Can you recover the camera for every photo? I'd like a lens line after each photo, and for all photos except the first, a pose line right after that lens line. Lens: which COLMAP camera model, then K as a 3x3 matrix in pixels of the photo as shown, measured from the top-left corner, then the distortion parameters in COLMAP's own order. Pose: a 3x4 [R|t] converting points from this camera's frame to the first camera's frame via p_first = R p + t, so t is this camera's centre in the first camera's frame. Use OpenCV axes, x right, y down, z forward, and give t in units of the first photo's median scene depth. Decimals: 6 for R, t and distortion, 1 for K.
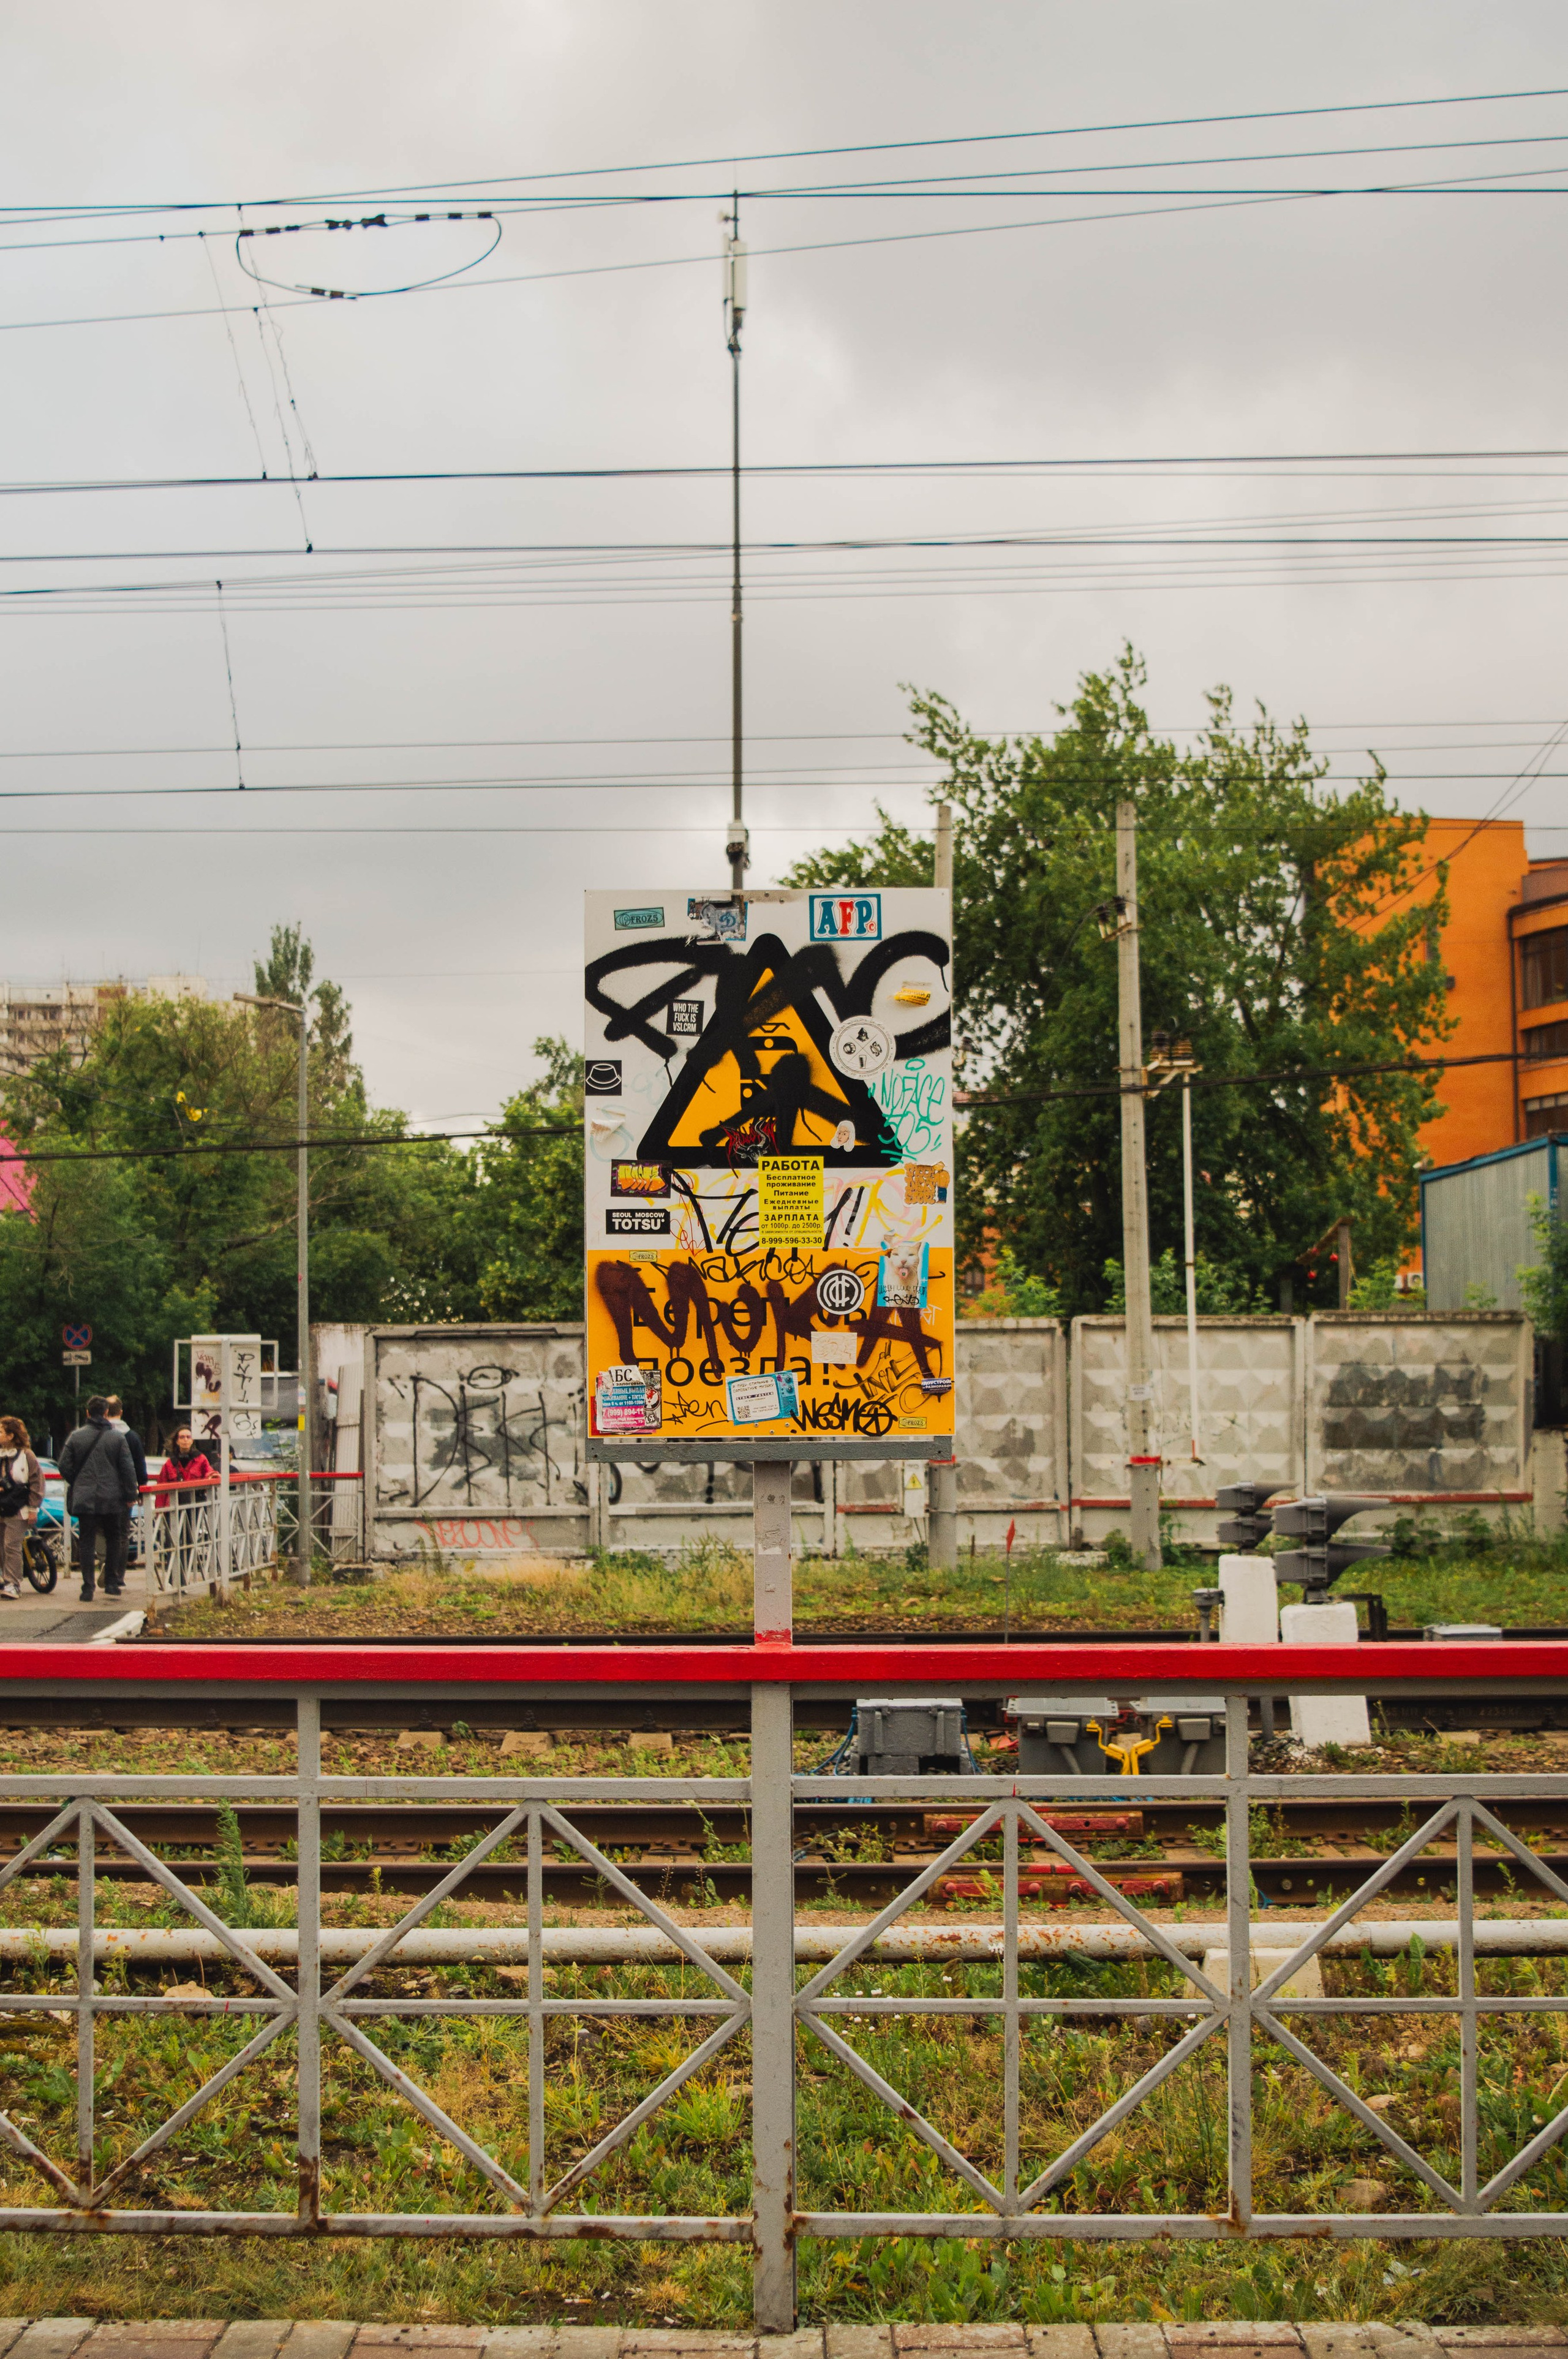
lens RADIAL K [[2847.6, 0, 784.1], [0, 2847.6, 1187.7], [0, 0, 1]] dist [0.007672, 0.000000]
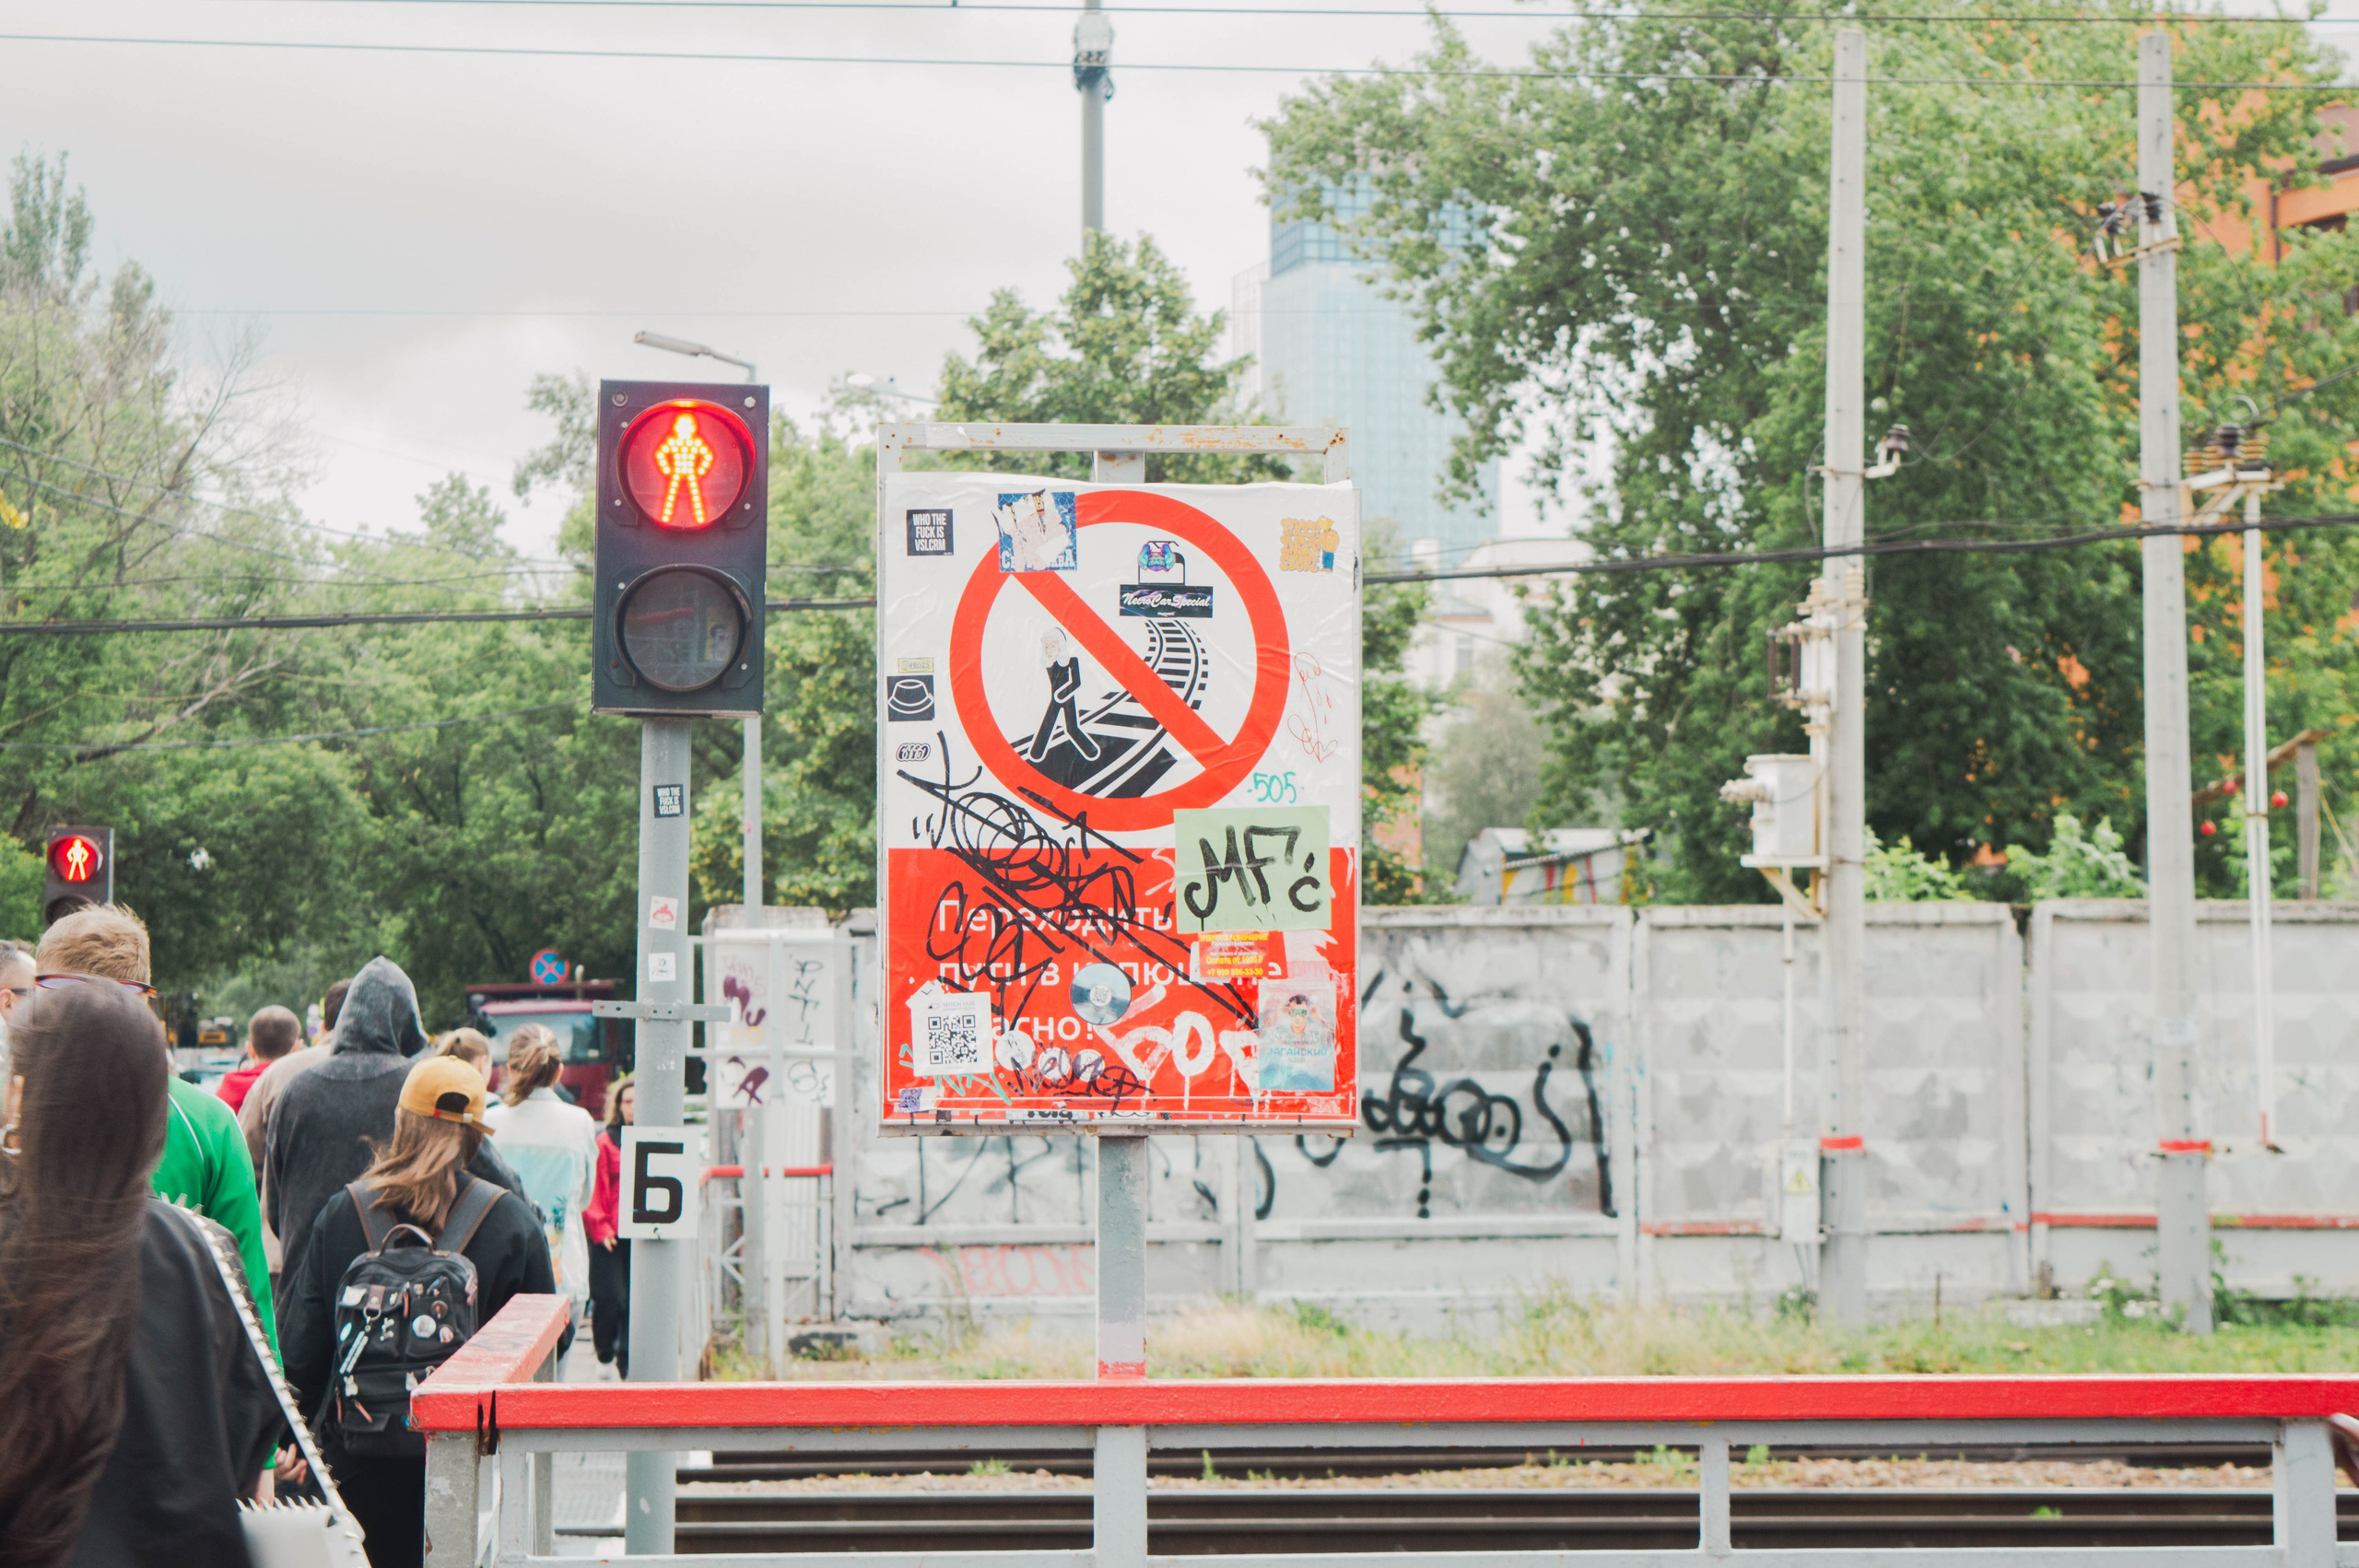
lens RADIAL K [[5243.5, 0, 1179.3], [0, 5243.5, 780.0], [0, 0, 1]] dist [0.184815, 0.000000]
pose [[0.991422, 0.008585, 0.130416, -0.217244], [-0.011874, 0.999630, 0.024466, -0.004793], [-0.130158, -0.025805, 0.991157, -0.058632]]
